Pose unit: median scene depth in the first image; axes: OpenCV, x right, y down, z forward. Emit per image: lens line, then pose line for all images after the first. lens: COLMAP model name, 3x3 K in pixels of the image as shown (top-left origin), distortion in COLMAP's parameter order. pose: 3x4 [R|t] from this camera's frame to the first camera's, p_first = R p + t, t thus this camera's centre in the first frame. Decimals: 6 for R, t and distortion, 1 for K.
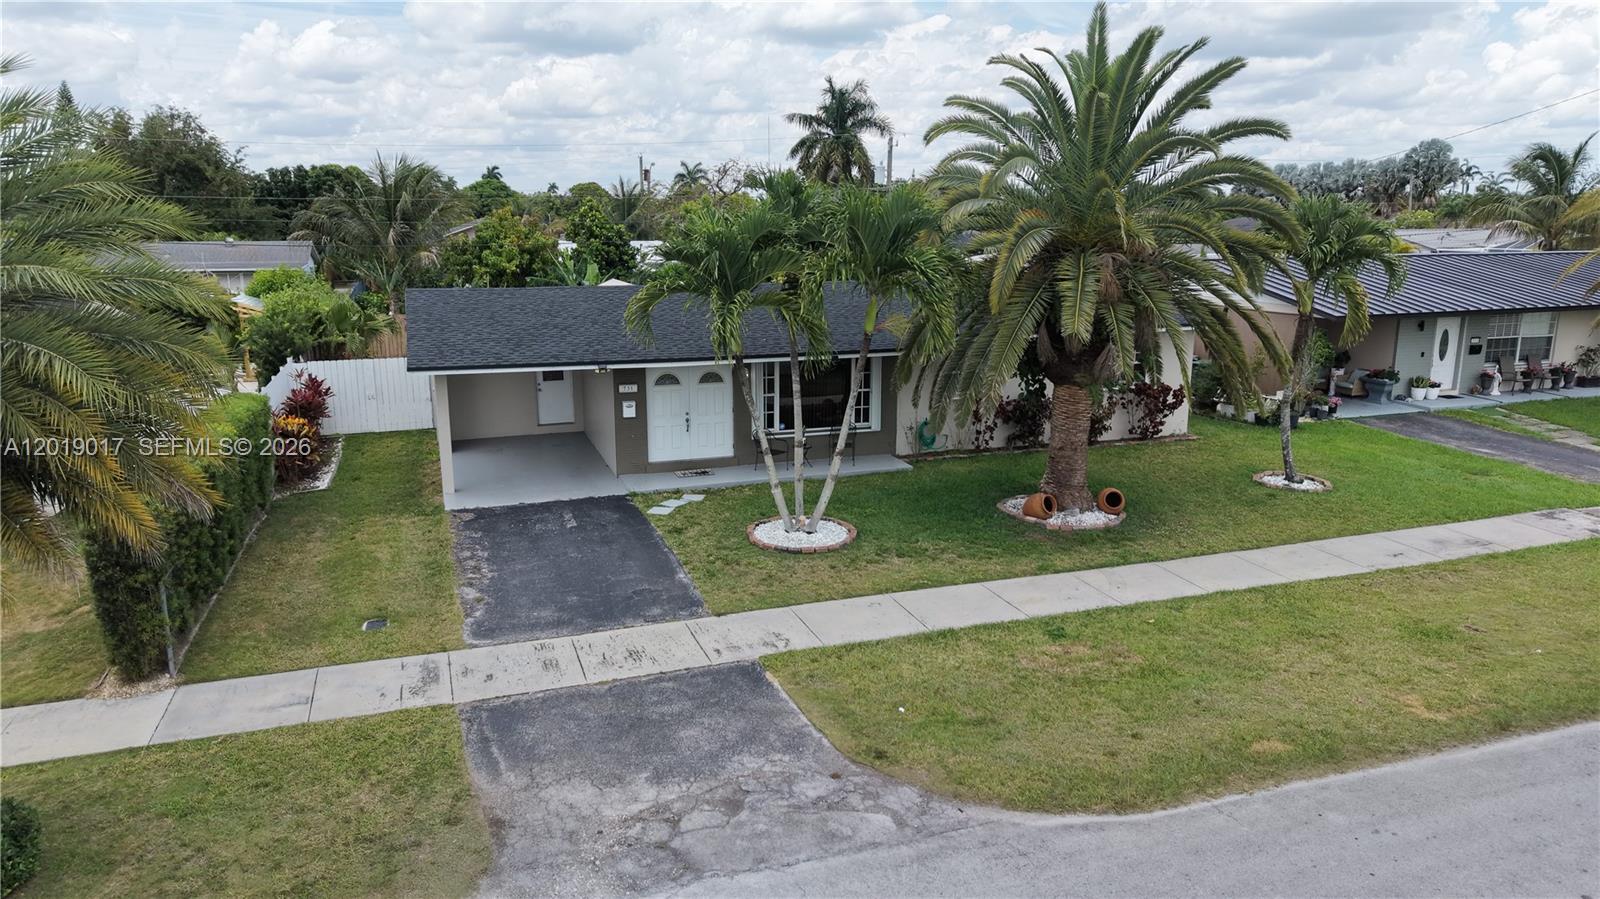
lens RADIAL K [[1072.5, 0, 802.3], [0, 1072.5, 427.4], [0, 0, 1]] dist [0.028903, -0.033248]
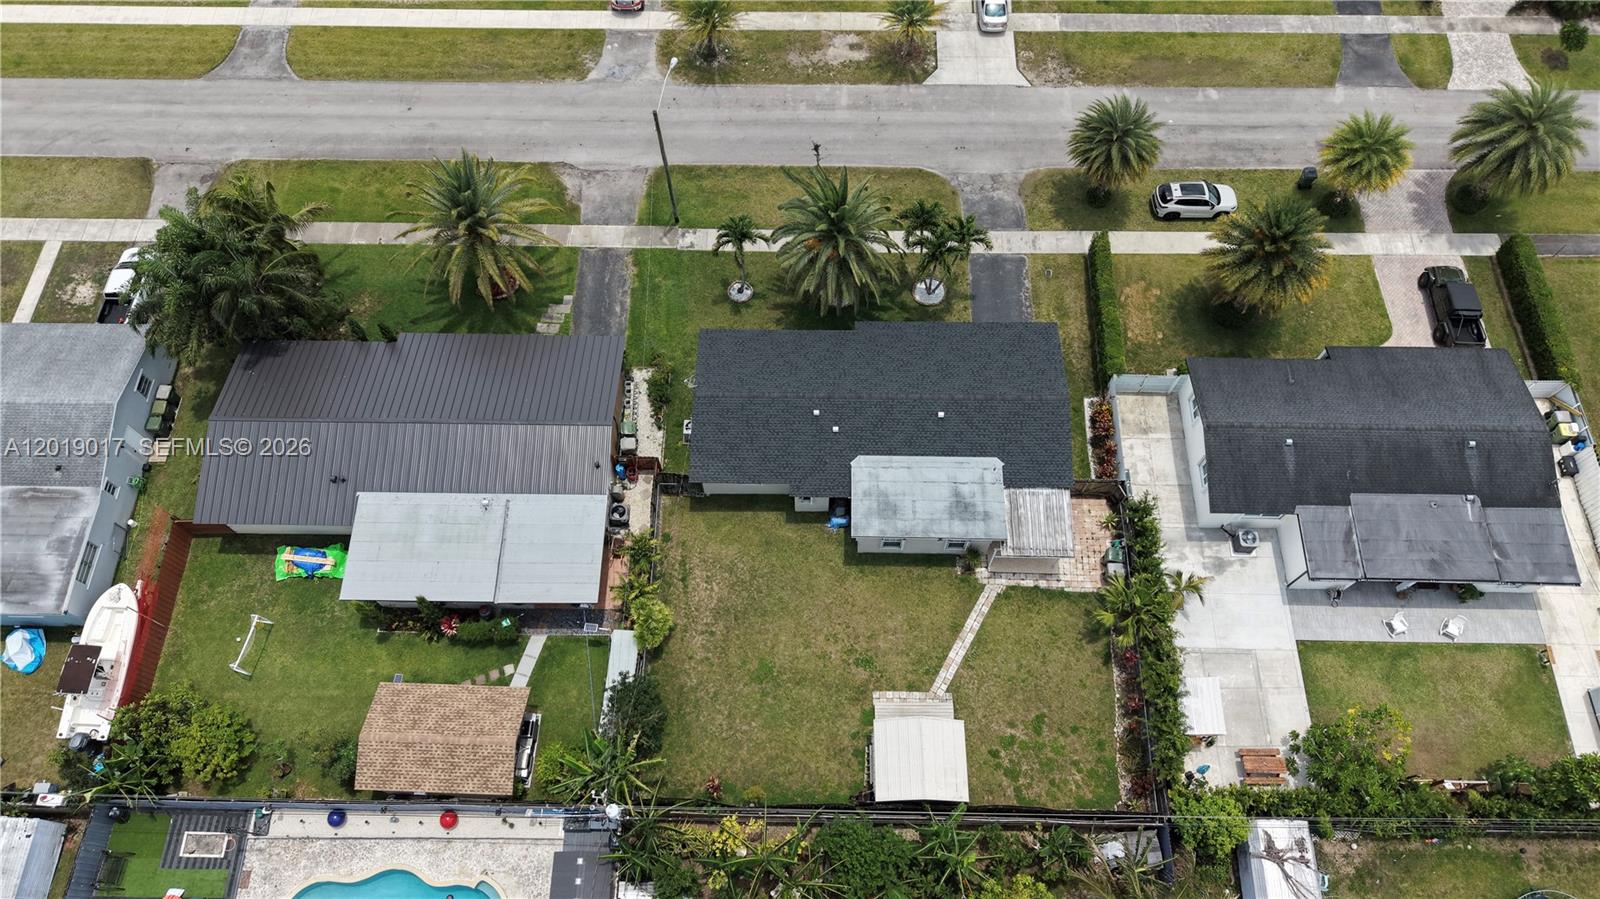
lens RADIAL K [[1072.5, 0, 802.1], [0, 1072.5, 452.5], [0, 0, 1]] dist [0.028903, -0.033248]
pose [[-0.937846, -0.310442, 0.155146, -0.312865], [0.072732, 0.261300, 0.962513, -3.139359], [-0.339345, 0.913974, -0.222480, 2.459755]]
